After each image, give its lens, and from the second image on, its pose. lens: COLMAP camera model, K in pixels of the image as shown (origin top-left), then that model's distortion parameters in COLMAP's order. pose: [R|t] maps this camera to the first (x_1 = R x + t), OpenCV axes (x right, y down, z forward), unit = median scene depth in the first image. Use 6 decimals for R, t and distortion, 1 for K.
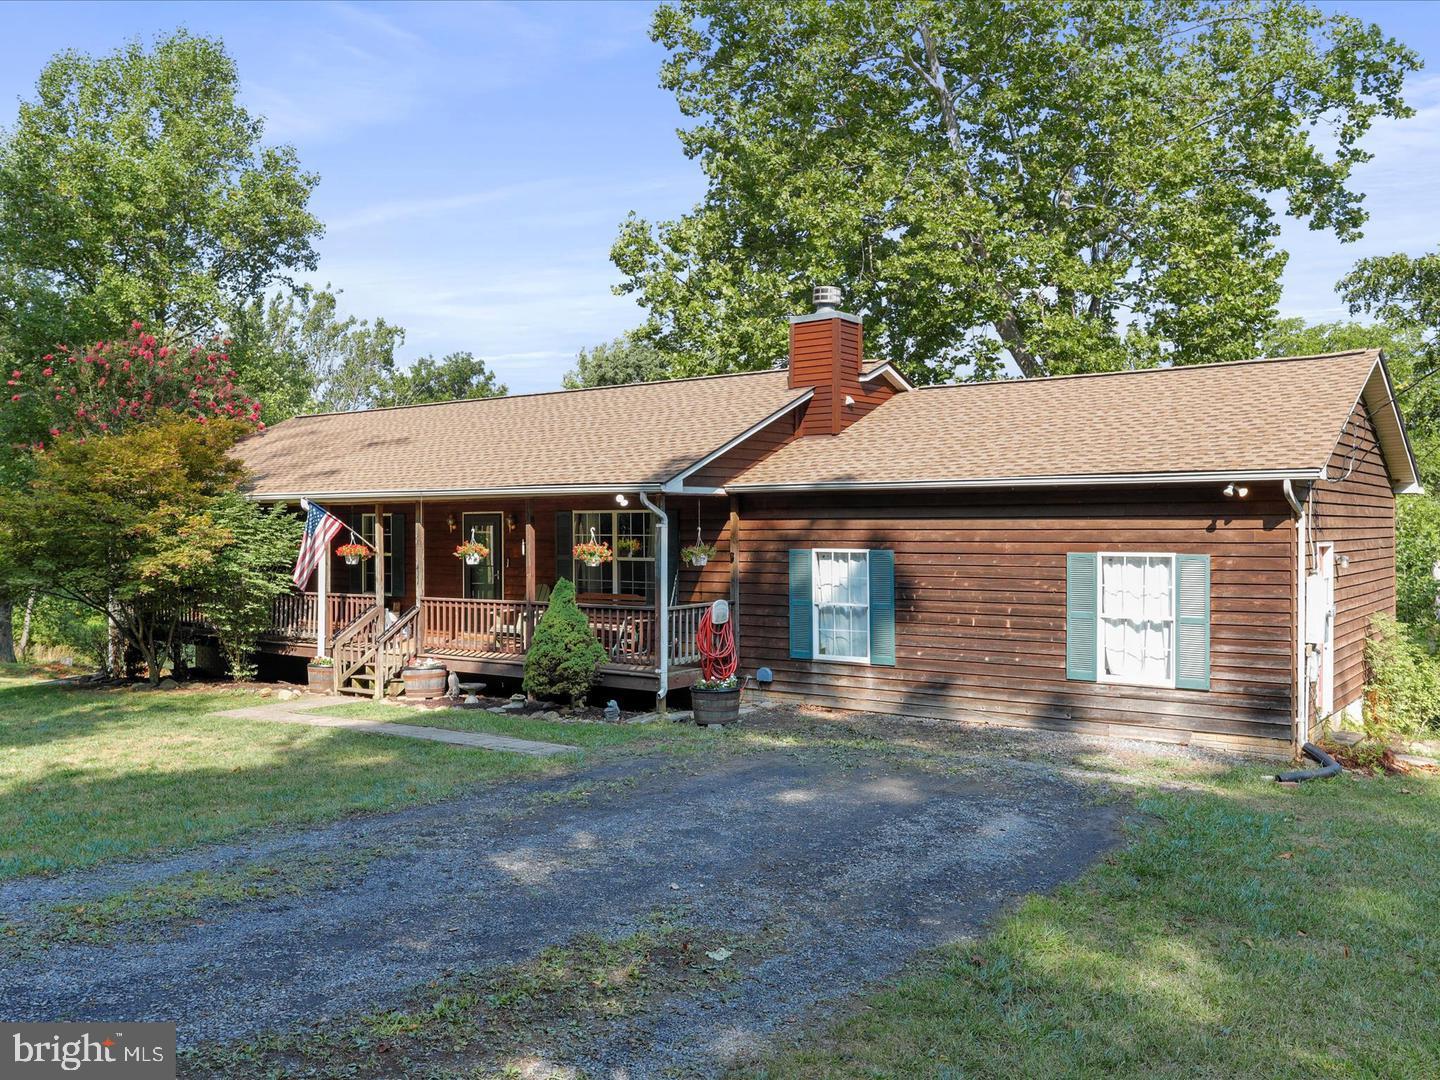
lens RADIAL K [[1198.1, 0, 722.2], [0, 1198.1, 540.4], [0, 0, 1]] dist [0.007604, 0.003226]
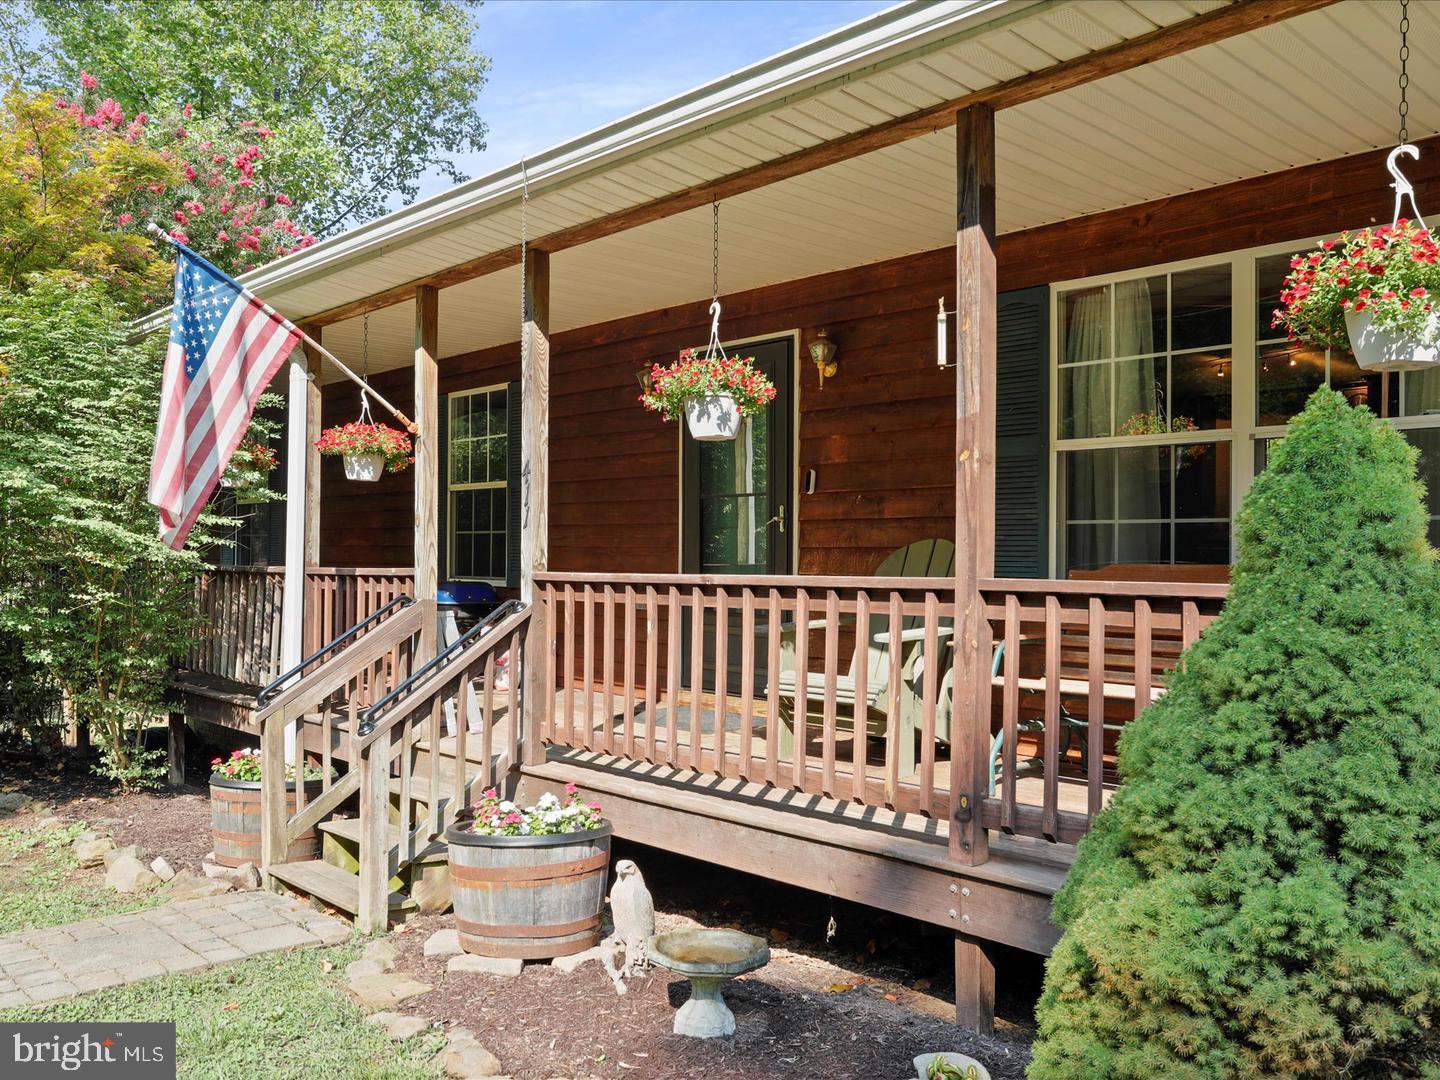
lens RADIAL K [[1198.1, 0, 720.3], [0, 1198.1, 541.5], [0, 0, 1]] dist [0.007604, 0.003226]
pose [[0.983526, 0.007560, -0.180607, -0.153309], [-0.011680, 0.999695, -0.021763, 0.045914], [0.180387, 0.023514, 0.983315, 0.717140]]
